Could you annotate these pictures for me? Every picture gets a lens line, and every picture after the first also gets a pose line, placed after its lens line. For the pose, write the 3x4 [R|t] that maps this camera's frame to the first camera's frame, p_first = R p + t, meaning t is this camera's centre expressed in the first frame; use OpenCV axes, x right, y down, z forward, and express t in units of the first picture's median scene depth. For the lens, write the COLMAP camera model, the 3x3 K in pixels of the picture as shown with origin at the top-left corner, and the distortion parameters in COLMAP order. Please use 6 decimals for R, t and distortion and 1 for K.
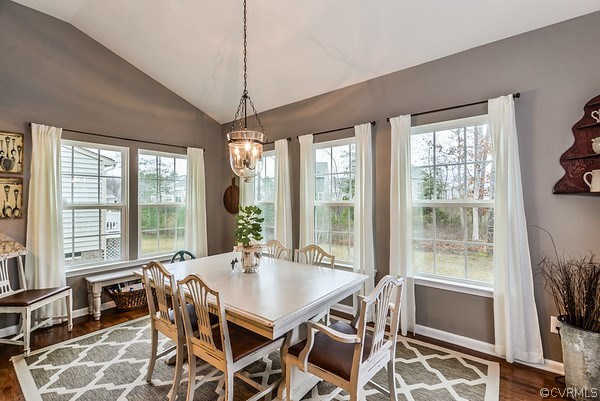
lens RADIAL K [[270.6, 0, 299.0], [0, 270.6, 199.2], [0, 0, 1]] dist [0.000944, -0.003093]
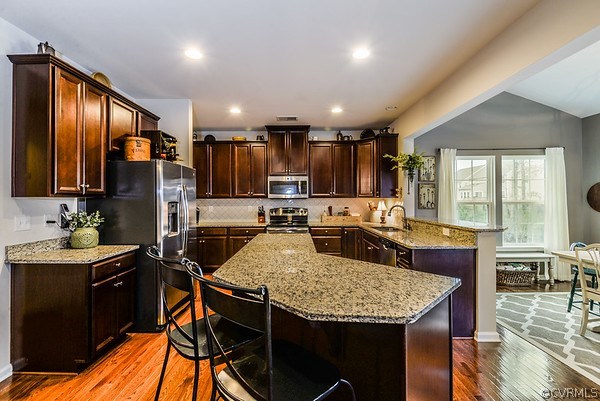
lens RADIAL K [[270.6, 0, 300.7], [0, 270.6, 198.7], [0, 0, 1]] dist [0.000944, -0.003093]
pose [[0.618883, 0.003142, -0.785477, -0.290685], [0.001856, 0.999983, 0.005462, -0.001652], [0.785481, -0.004838, 0.618867, -0.670555]]
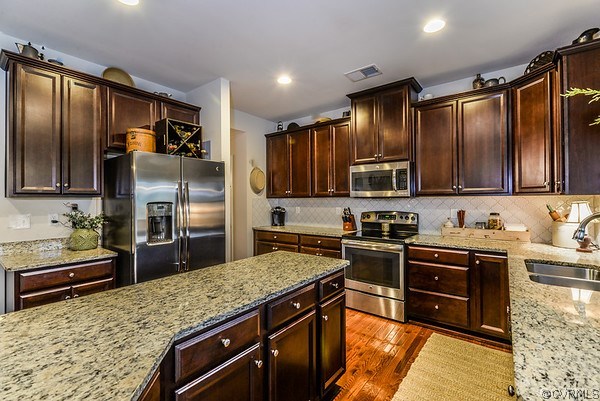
lens RADIAL K [[270.6, 0, 296.4], [0, 270.6, 199.8], [0, 0, 1]] dist [0.000944, -0.003093]
pose [[0.001686, 0.009013, -0.999958, -0.592394], [0.008720, 0.999921, 0.009027, 0.004392], [0.999961, -0.008734, 0.001607, 0.068957]]
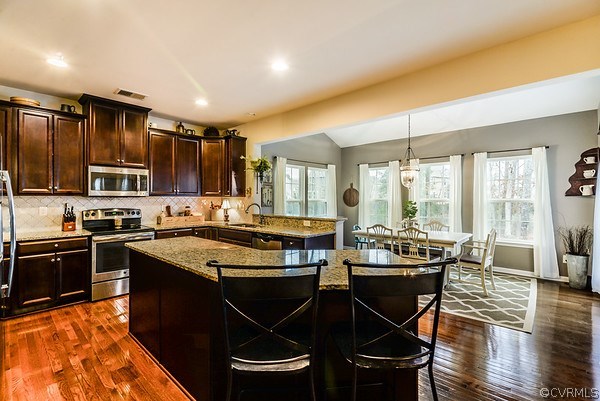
lens RADIAL K [[270.6, 0, 301.1], [0, 270.6, 199.0], [0, 0, 1]] dist [0.000944, -0.003093]
pose [[0.998051, 0.007874, -0.061907, -0.776707], [-0.007544, 0.999956, 0.005568, 0.005557], [0.061948, -0.005090, 0.998066, -0.974375]]
